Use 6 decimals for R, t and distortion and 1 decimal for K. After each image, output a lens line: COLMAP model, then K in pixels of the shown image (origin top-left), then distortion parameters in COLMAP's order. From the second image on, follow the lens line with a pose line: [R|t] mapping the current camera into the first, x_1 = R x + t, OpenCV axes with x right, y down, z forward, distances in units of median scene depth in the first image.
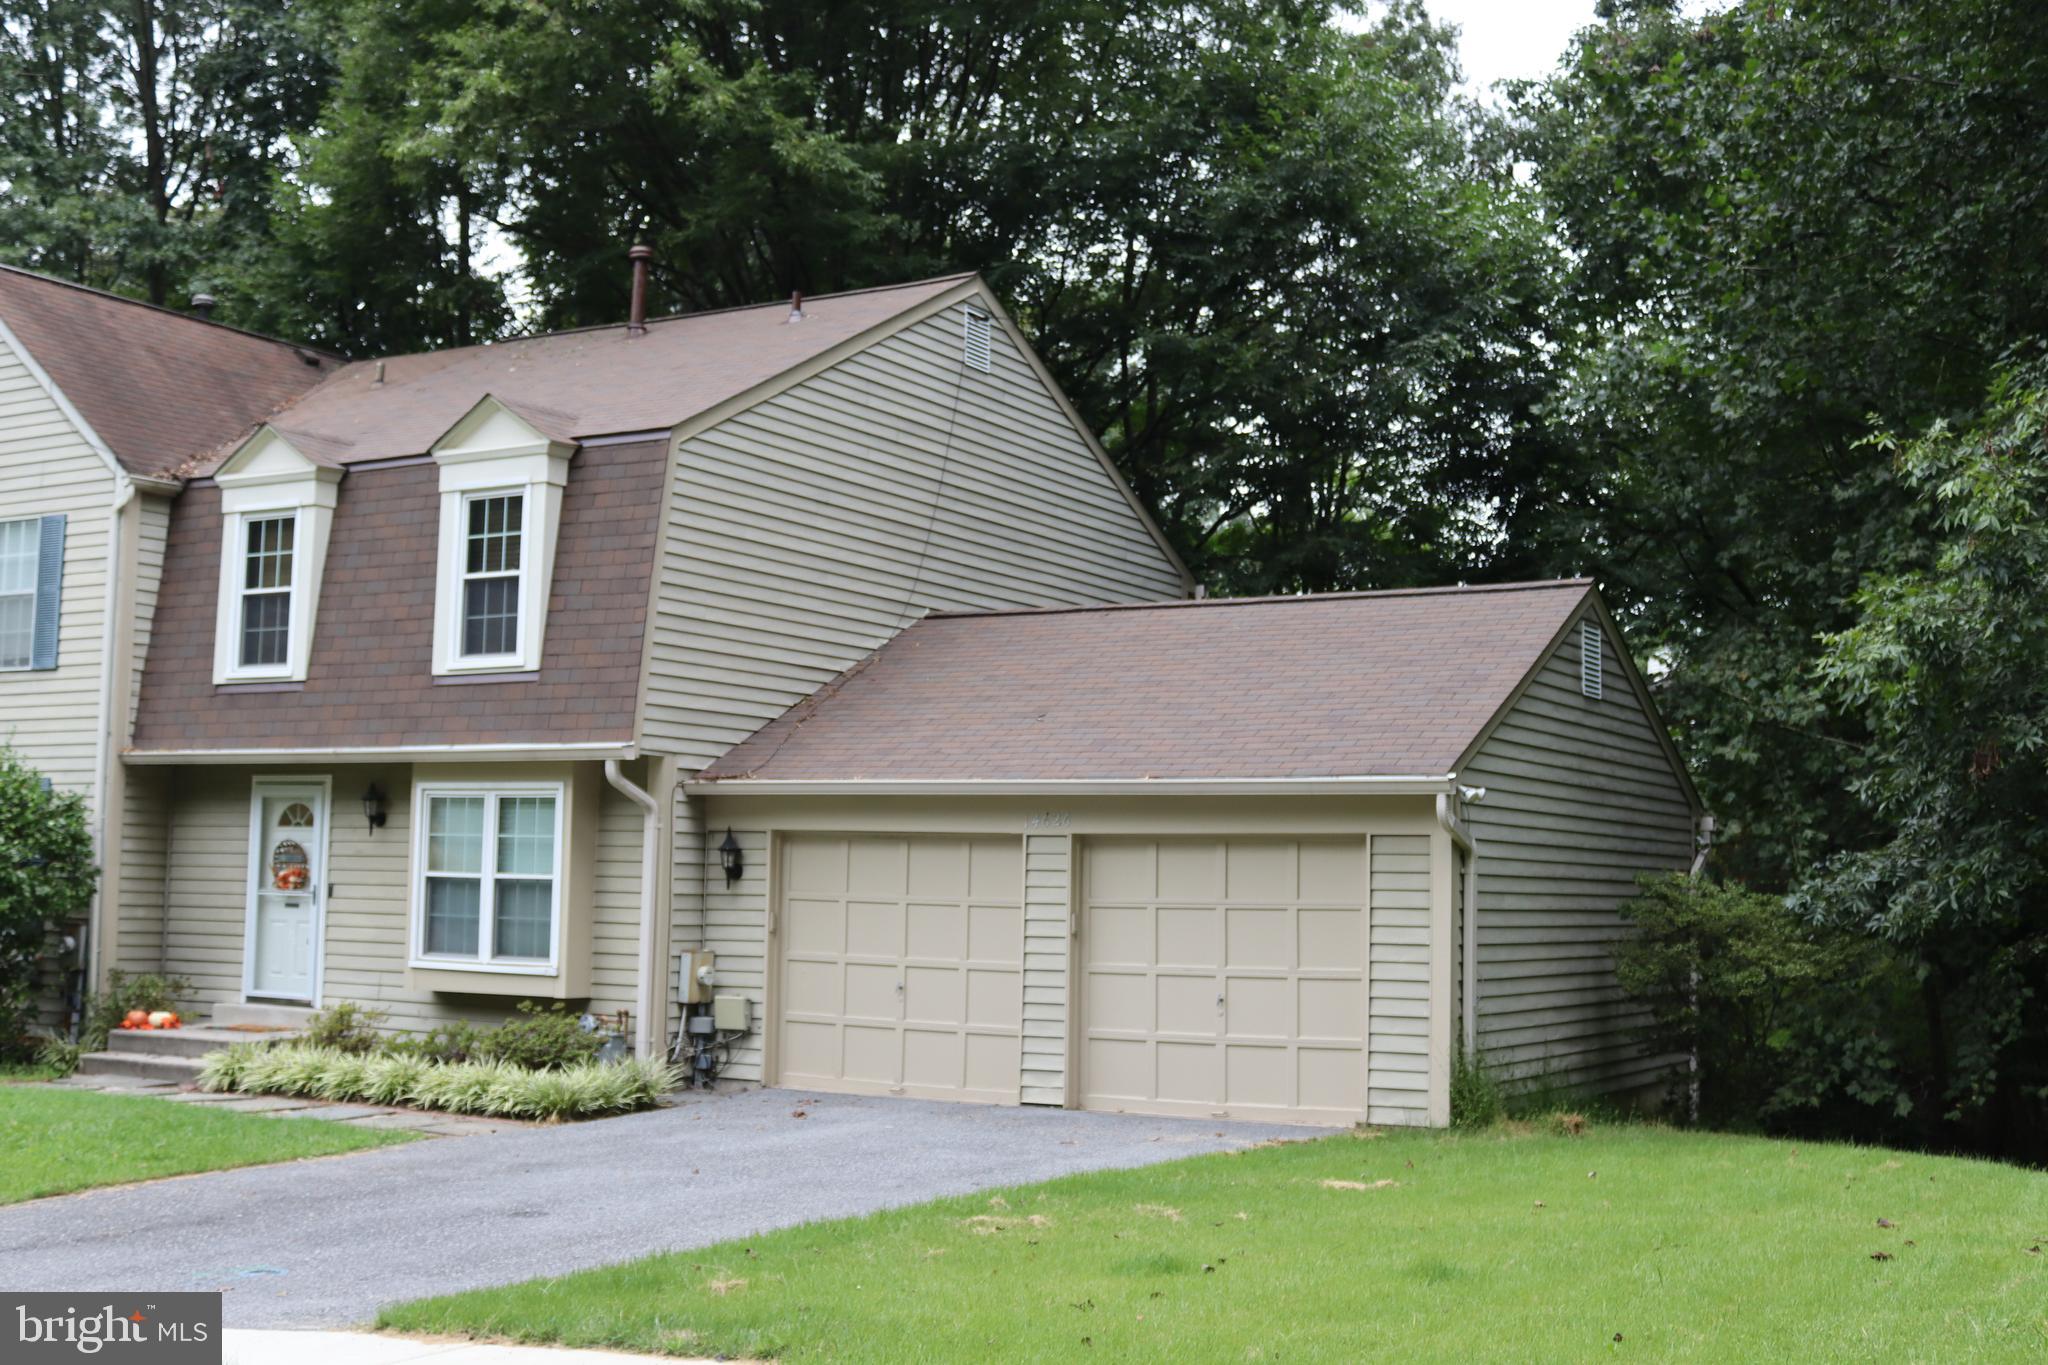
lens RADIAL K [[2314.6, 0, 985.4], [0, 2314.6, 661.3], [0, 0, 1]] dist [-0.106269, 0.172430]
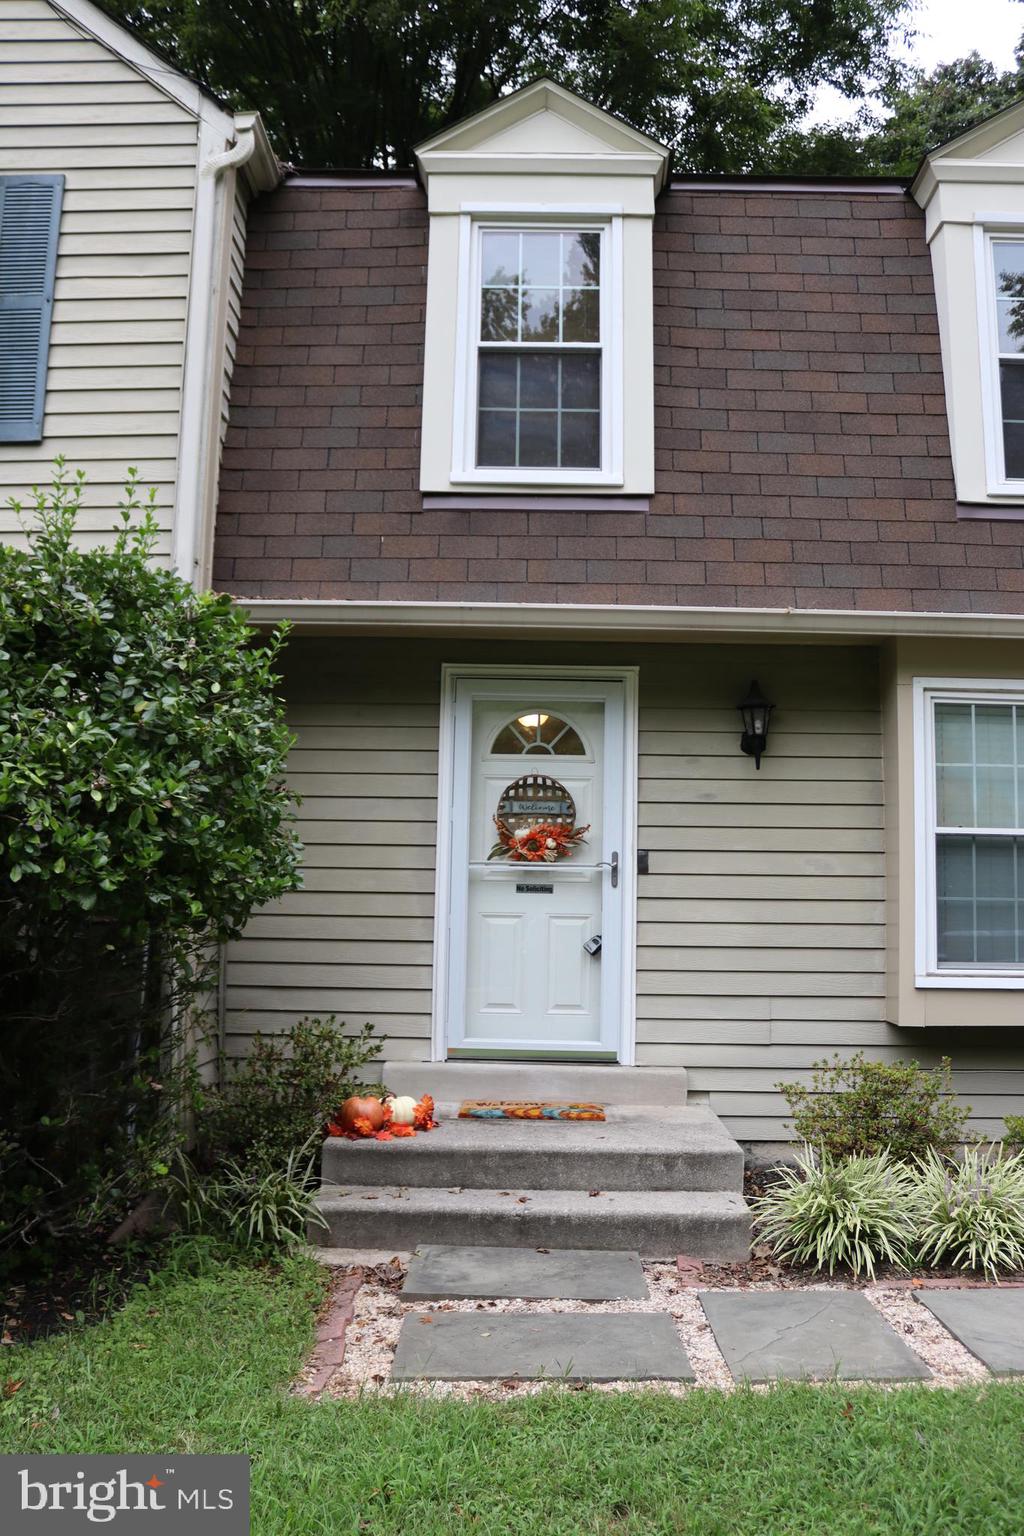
lens RADIAL K [[1279.6, 0, 506.7], [0, 1279.6, 763.8], [0, 0, 1]] dist [-0.160566, 0.129482]
pose [[0.867716, 0.055740, 0.493925, -0.514417], [-0.049600, 0.998443, -0.025539, 0.091417], [-0.494580, -0.002338, 0.869129, 0.792162]]
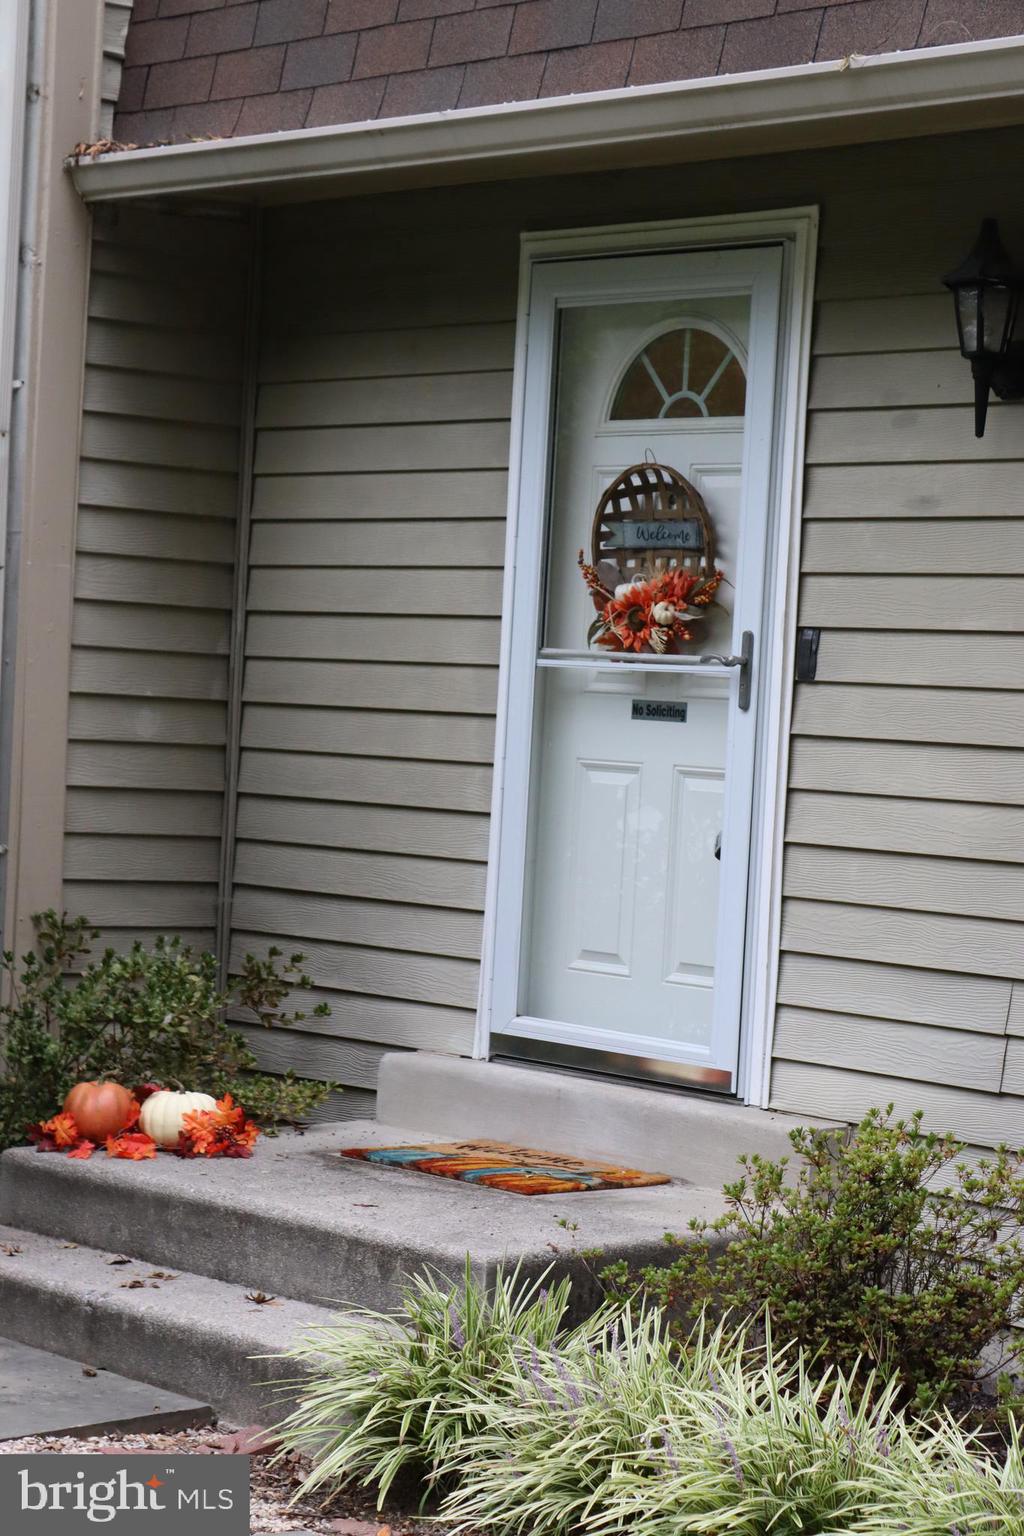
lens RADIAL K [[3646.8, 0, 512.0], [0, 3646.8, 768.0], [0, 0, 1]] dist [0.066518, 0.207950]
pose [[0.950308, 0.036202, -0.309200, -0.204337], [-0.003052, 0.994251, 0.107031, 0.073851], [0.311297, -0.100769, 0.944955, 0.647646]]
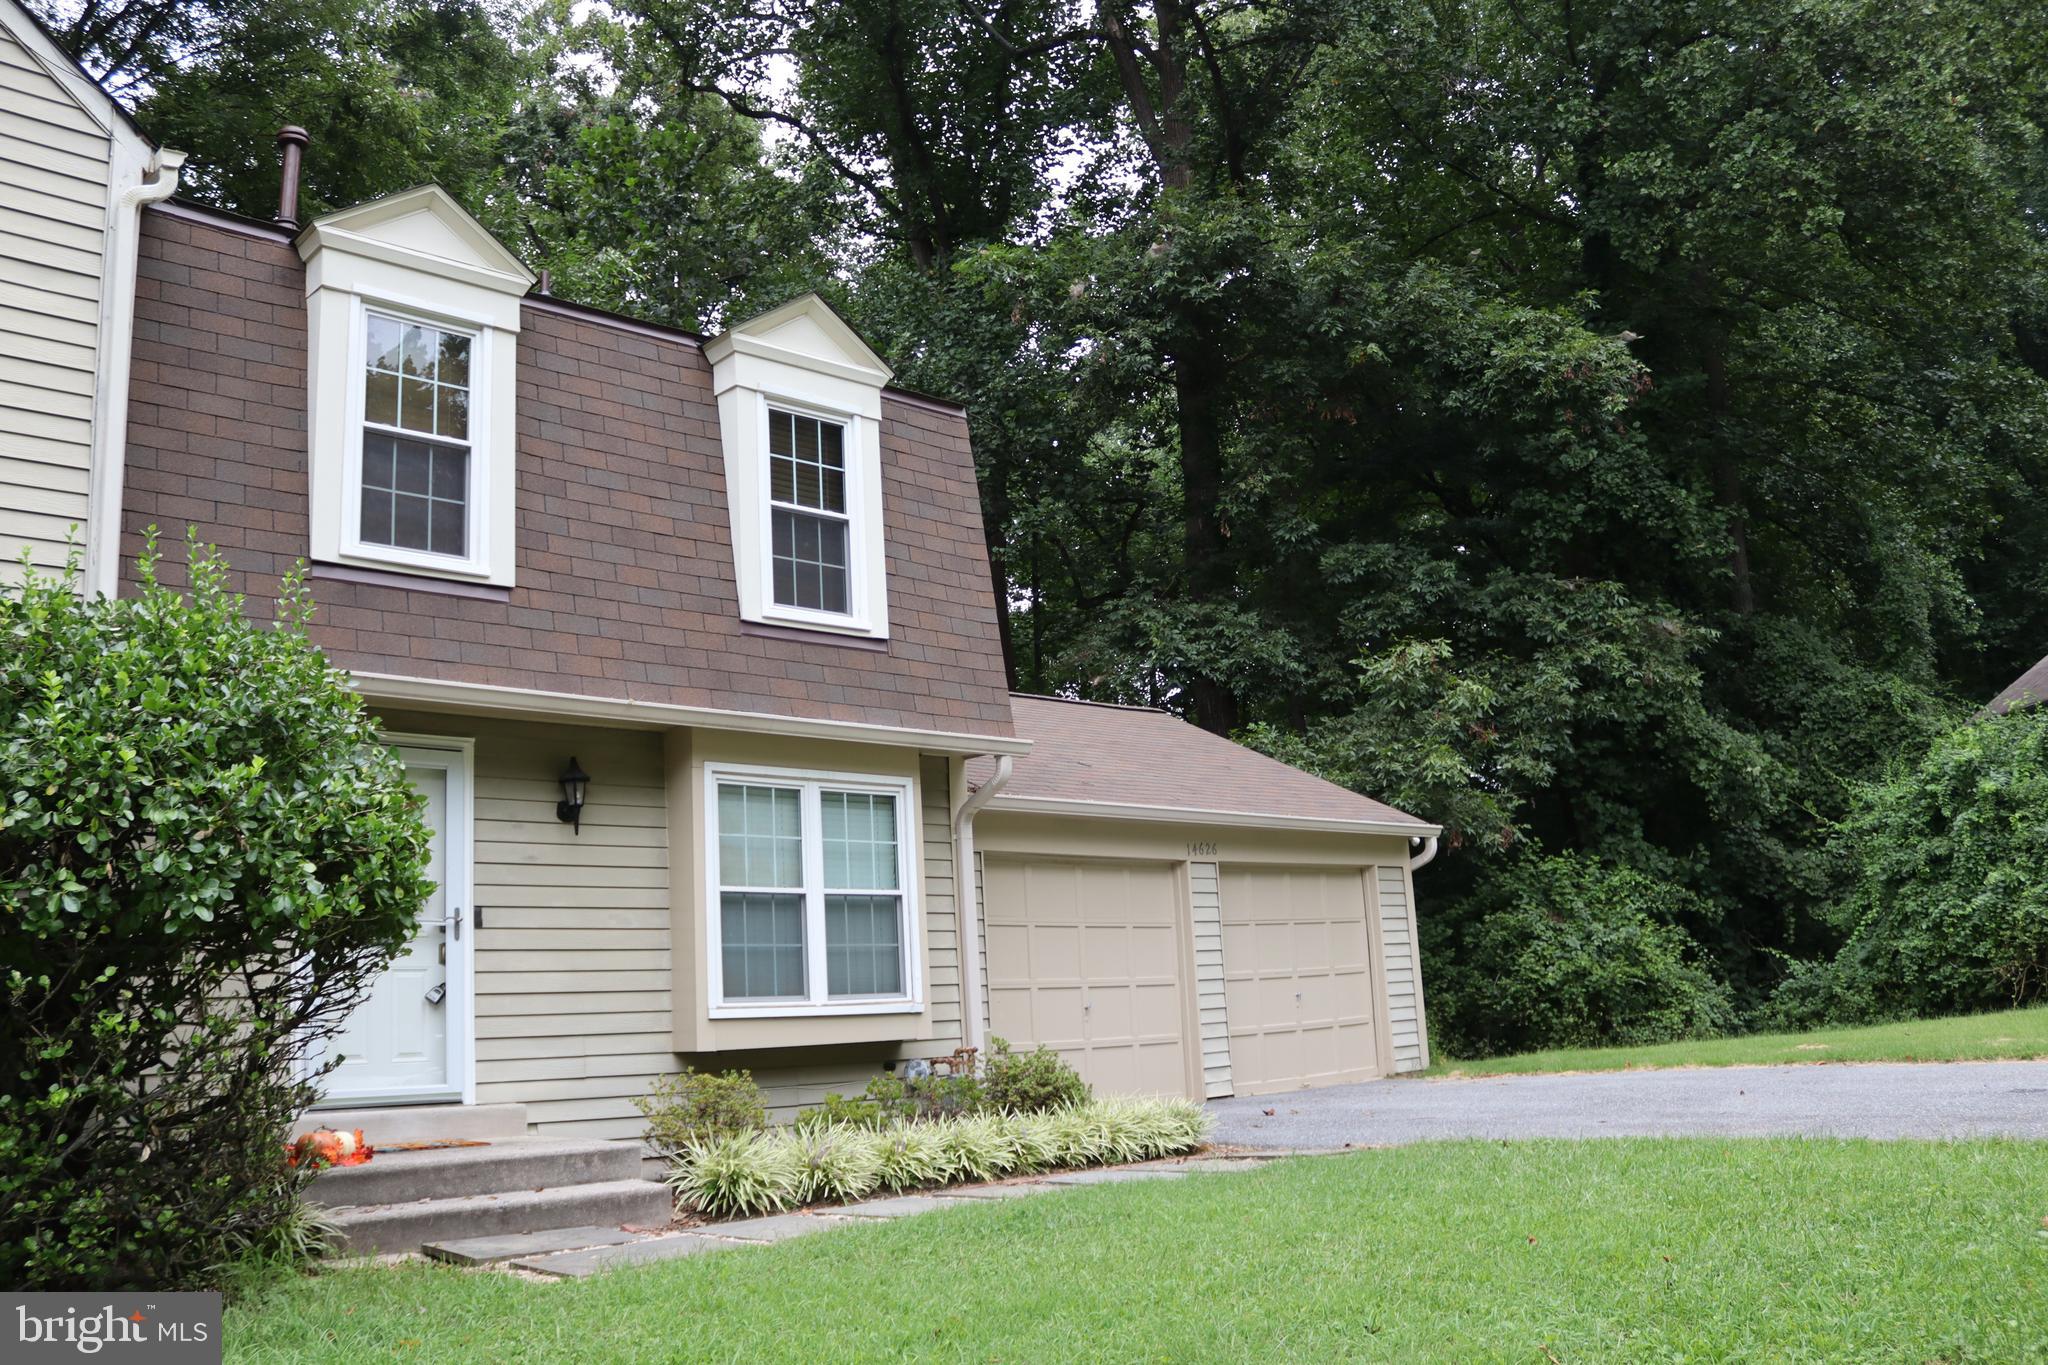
lens RADIAL K [[1706.1, 0, 991.0], [0, 1706.1, 683.8], [0, 0, 1]] dist [-0.160566, 0.129482]
pose [[0.288856, 0.154726, 0.944787, -0.750430], [-0.035036, 0.987901, -0.151075, 0.109095], [-0.956731, 0.010538, 0.290782, 0.782970]]
